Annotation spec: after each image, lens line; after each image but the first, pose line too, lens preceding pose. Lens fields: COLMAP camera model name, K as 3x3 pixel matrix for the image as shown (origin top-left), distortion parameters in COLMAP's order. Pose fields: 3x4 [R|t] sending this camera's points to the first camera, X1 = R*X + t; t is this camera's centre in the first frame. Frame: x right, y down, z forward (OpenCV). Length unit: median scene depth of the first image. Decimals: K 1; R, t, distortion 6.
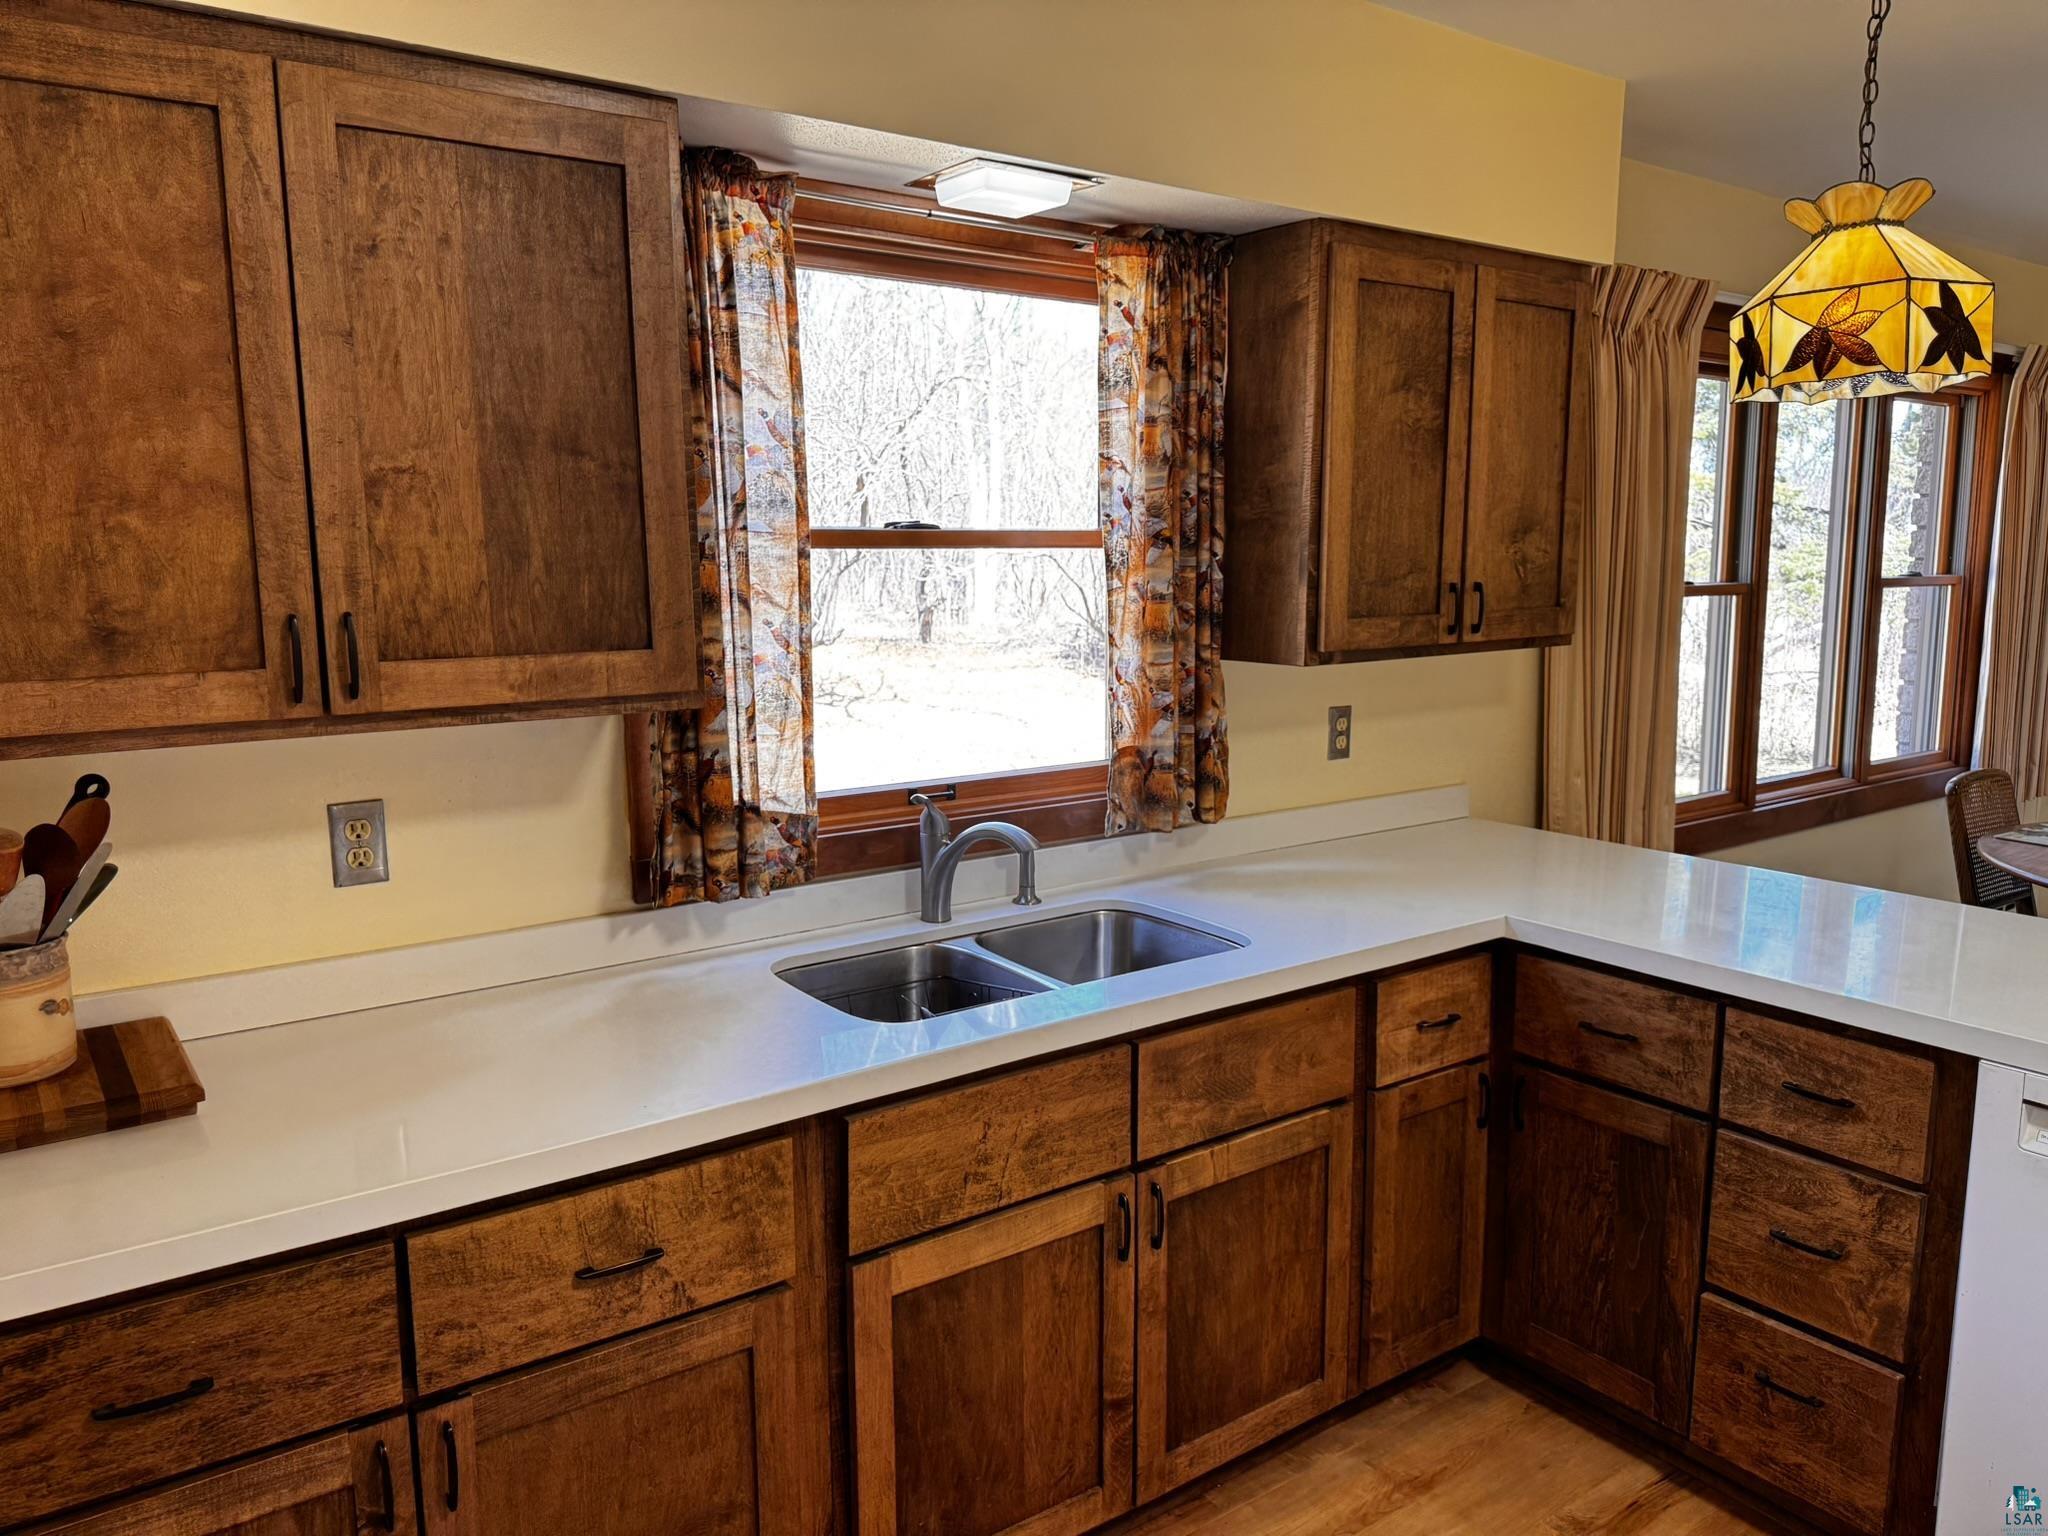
lens RADIAL K [[1461.0, 0, 1029.5], [0, 1461.0, 770.1], [0, 0, 1]] dist [0.029673, -0.055556]
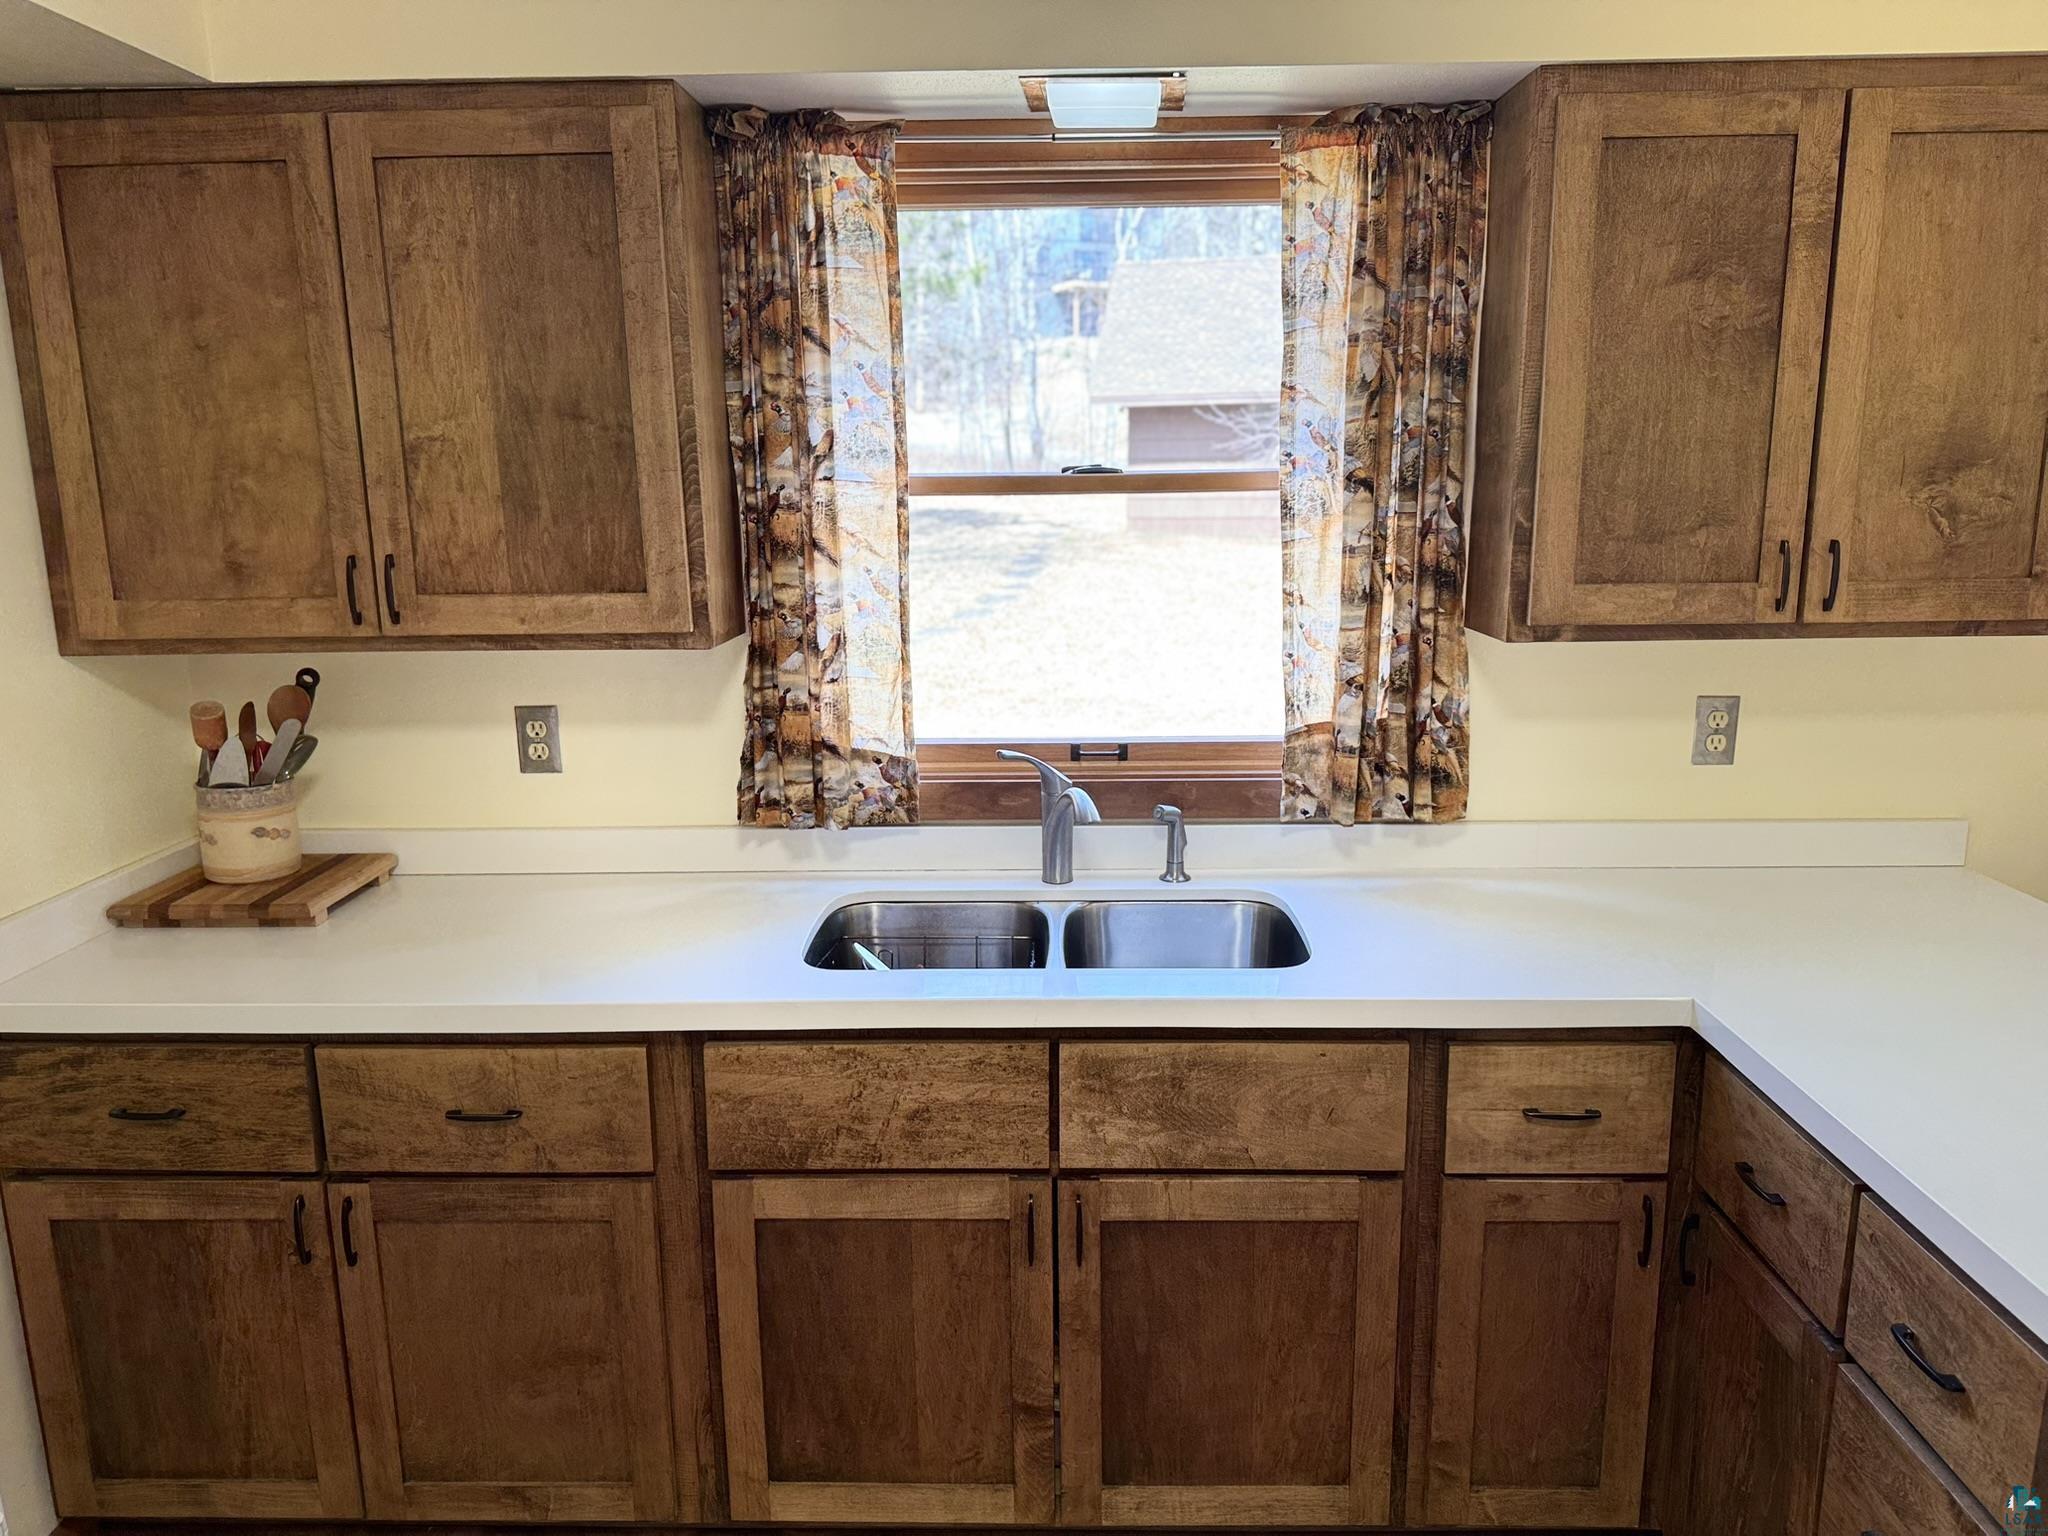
lens RADIAL K [[1461.0, 0, 1026.5], [0, 1461.0, 777.1], [0, 0, 1]] dist [0.029673, -0.055556]
pose [[0.795421, 0.118543, -0.594351, 0.573785], [-0.083162, 0.992757, 0.086709, -0.056471], [0.600325, -0.019543, 0.799518, 0.248576]]
